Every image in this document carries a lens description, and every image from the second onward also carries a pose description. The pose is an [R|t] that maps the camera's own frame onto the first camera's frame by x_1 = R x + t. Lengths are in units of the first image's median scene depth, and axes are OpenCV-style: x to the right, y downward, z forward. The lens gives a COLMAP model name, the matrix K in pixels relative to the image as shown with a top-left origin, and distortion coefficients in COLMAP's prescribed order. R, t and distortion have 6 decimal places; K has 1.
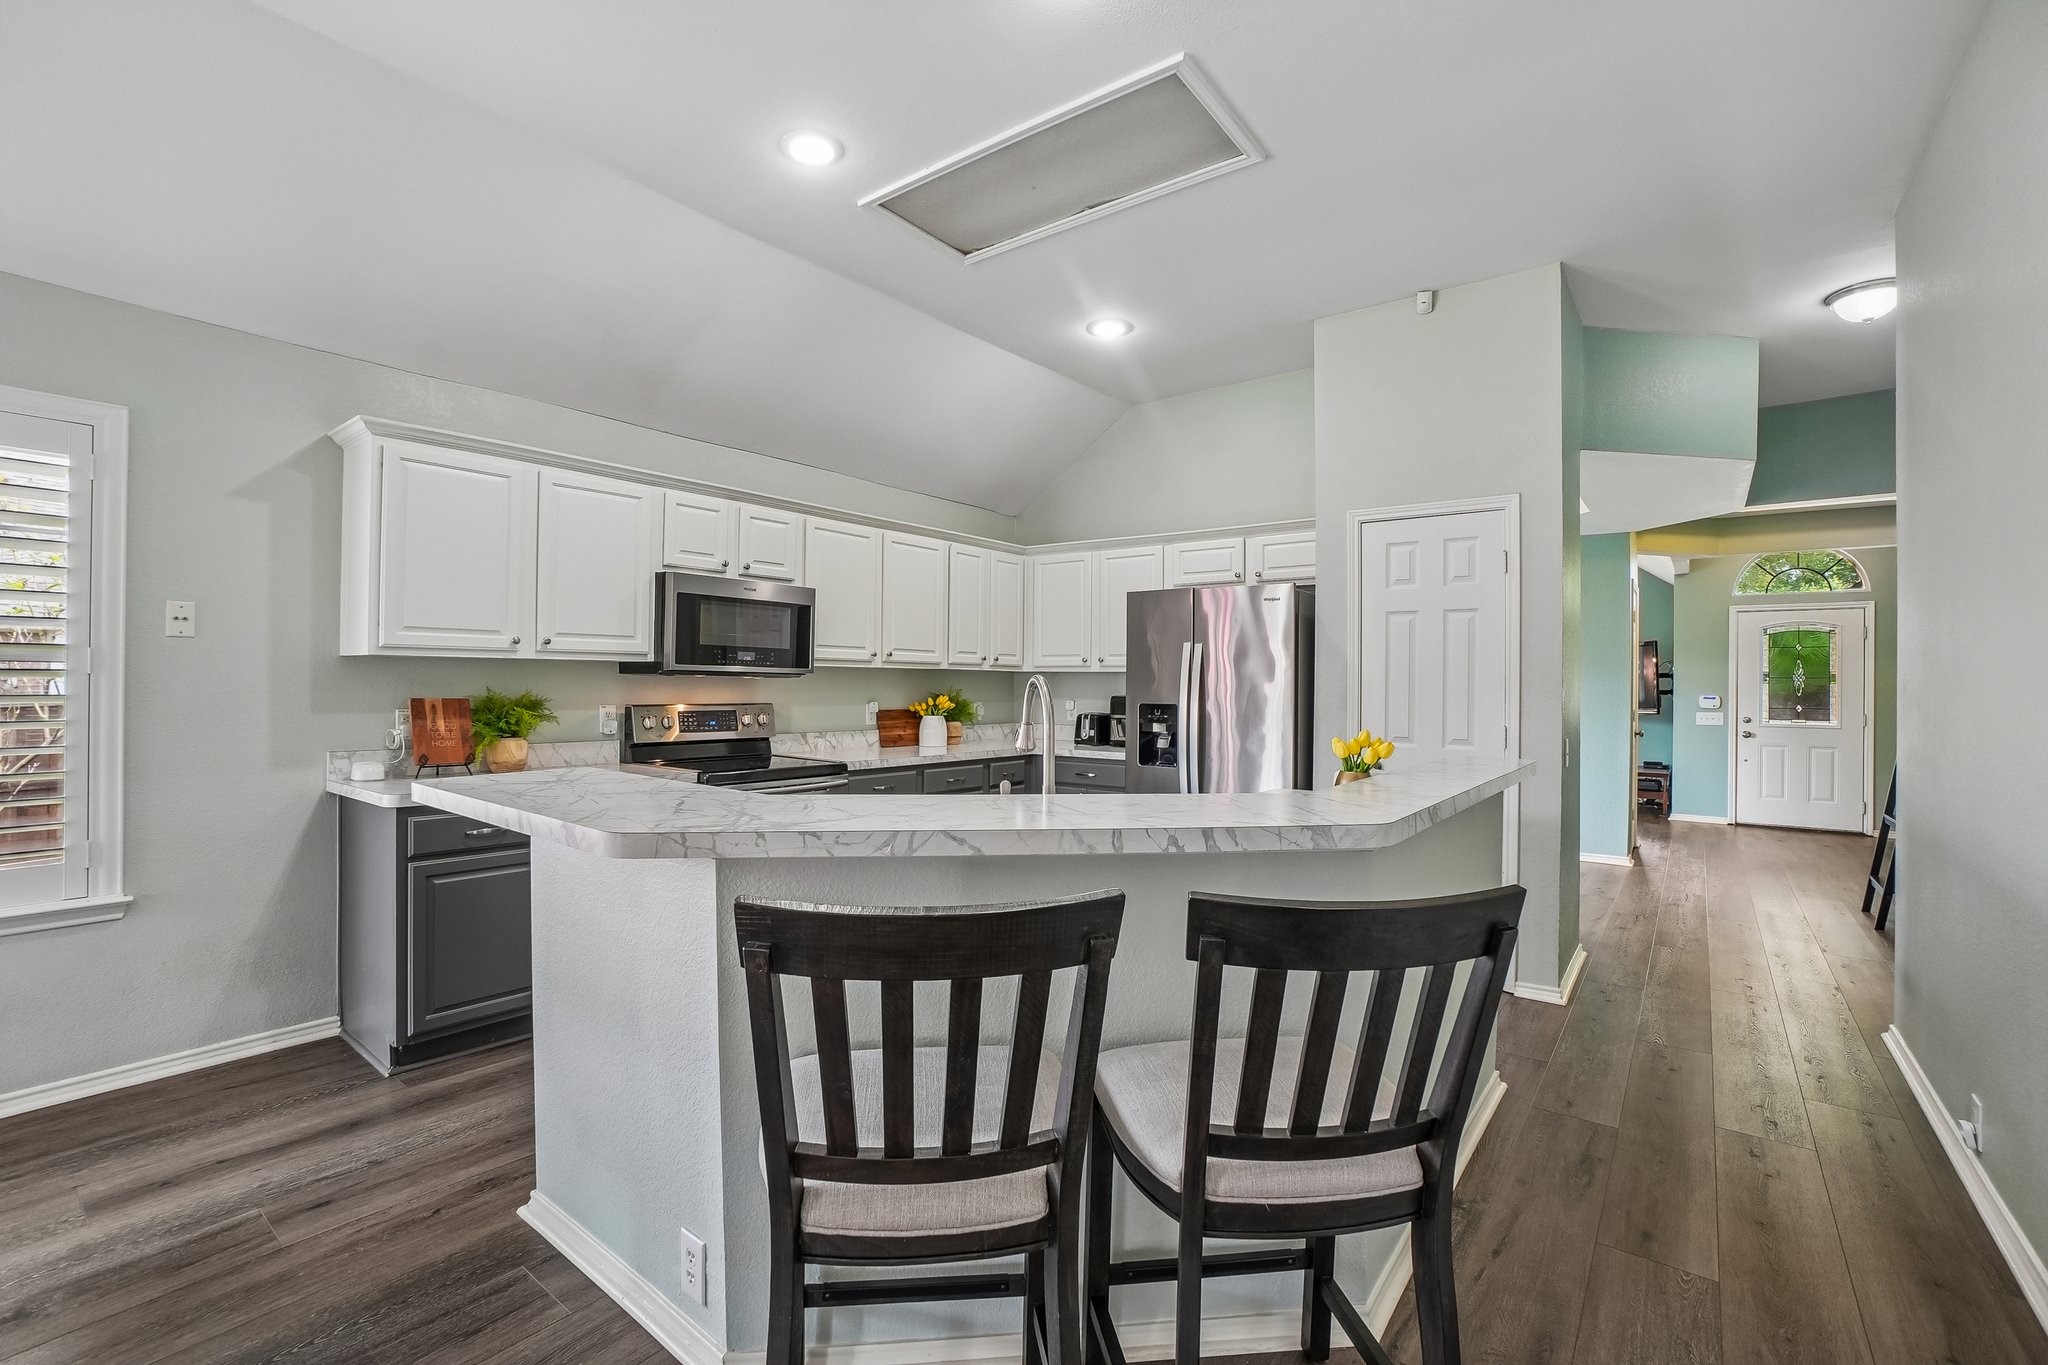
lens RADIAL K [[897.5, 0, 1003.1], [0, 897.5, 680.8], [0, 0, 1]] dist [-0.060083, 0.021437]
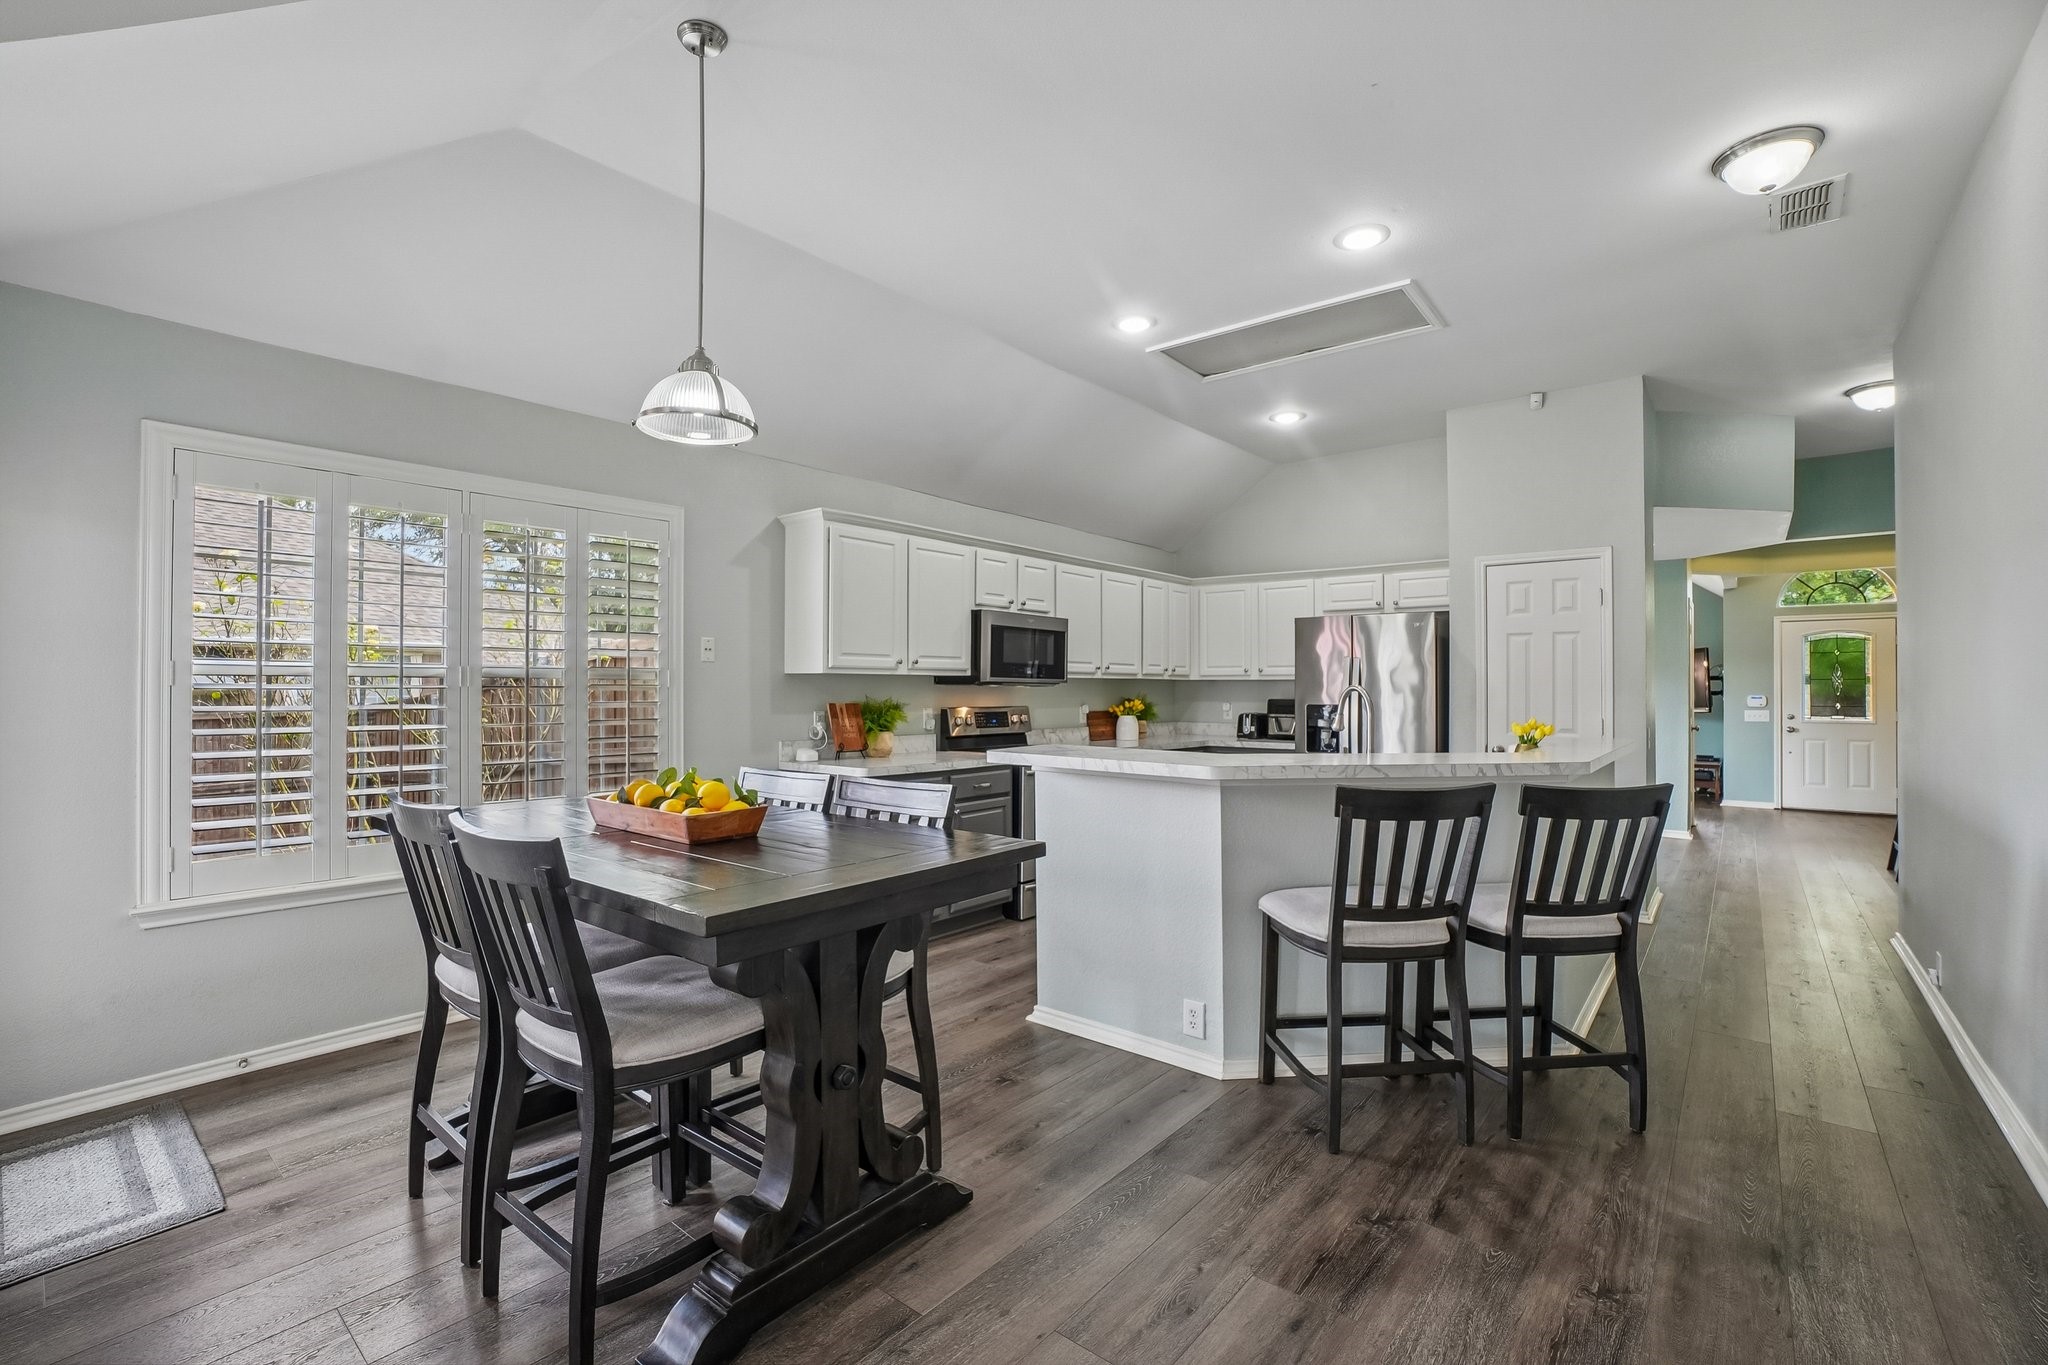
lens RADIAL K [[897.5, 0, 1003.1], [0, 897.5, 680.8], [0, 0, 1]] dist [-0.060083, 0.021437]
pose [[0.999450, -0.007180, -0.032370, -0.264700], [0.006967, 0.999953, -0.006686, -0.003380], [0.032416, 0.006456, 0.999454, -0.322329]]
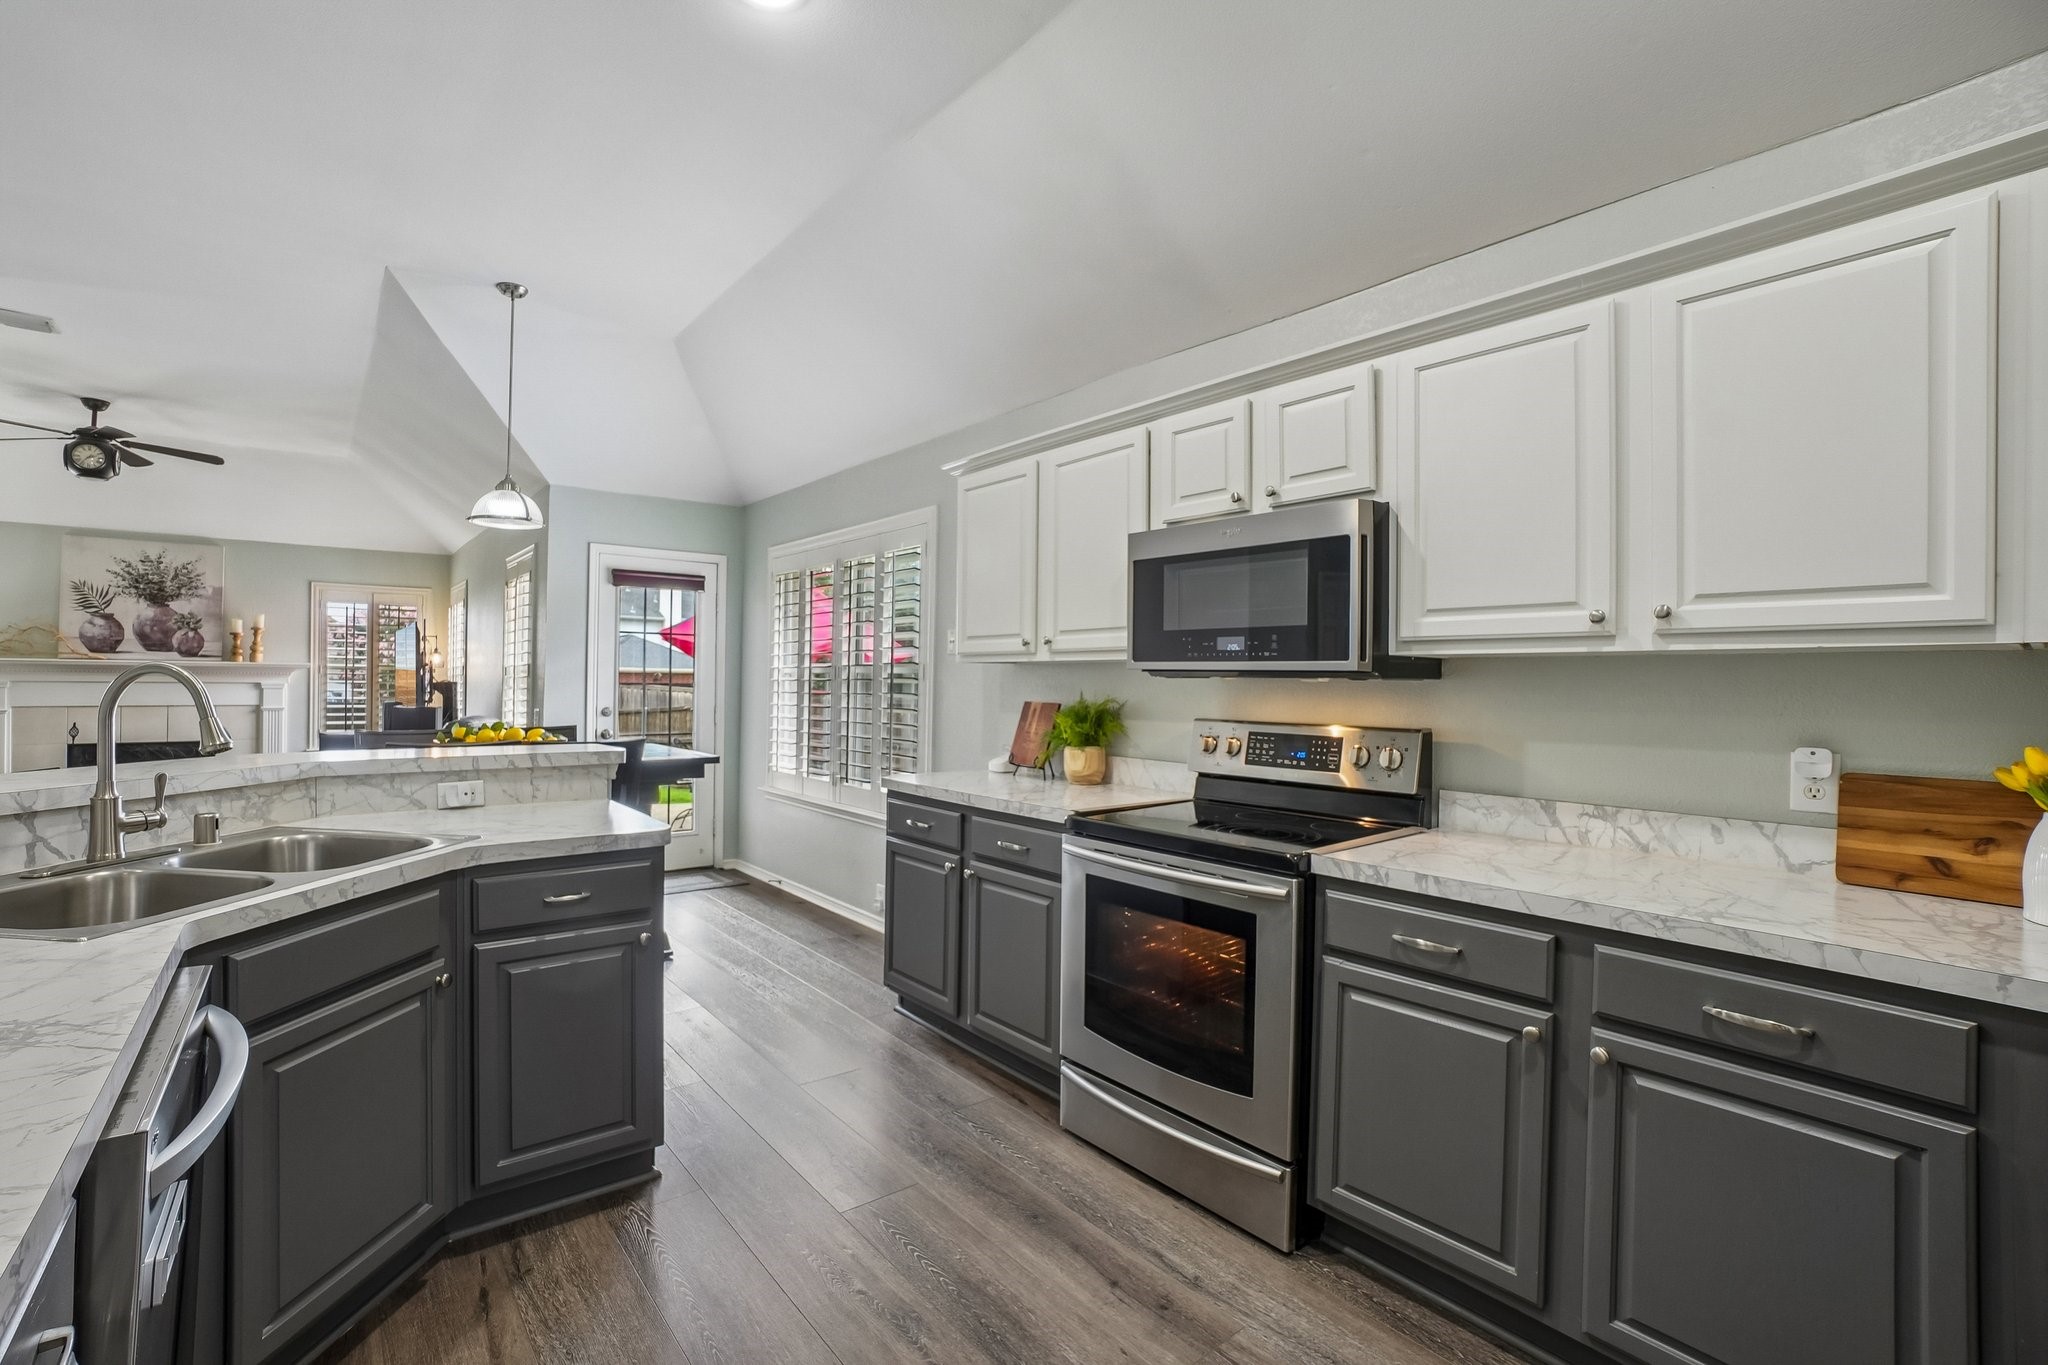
lens RADIAL K [[897.5, 0, 1003.1], [0, 897.5, 680.8], [0, 0, 1]] dist [-0.060083, 0.021437]
pose [[-0.218540, -0.014276, -0.975724, 0.312391], [-0.011654, 0.999860, -0.012019, 0.006085], [0.975758, 0.008744, -0.218675, 0.921122]]
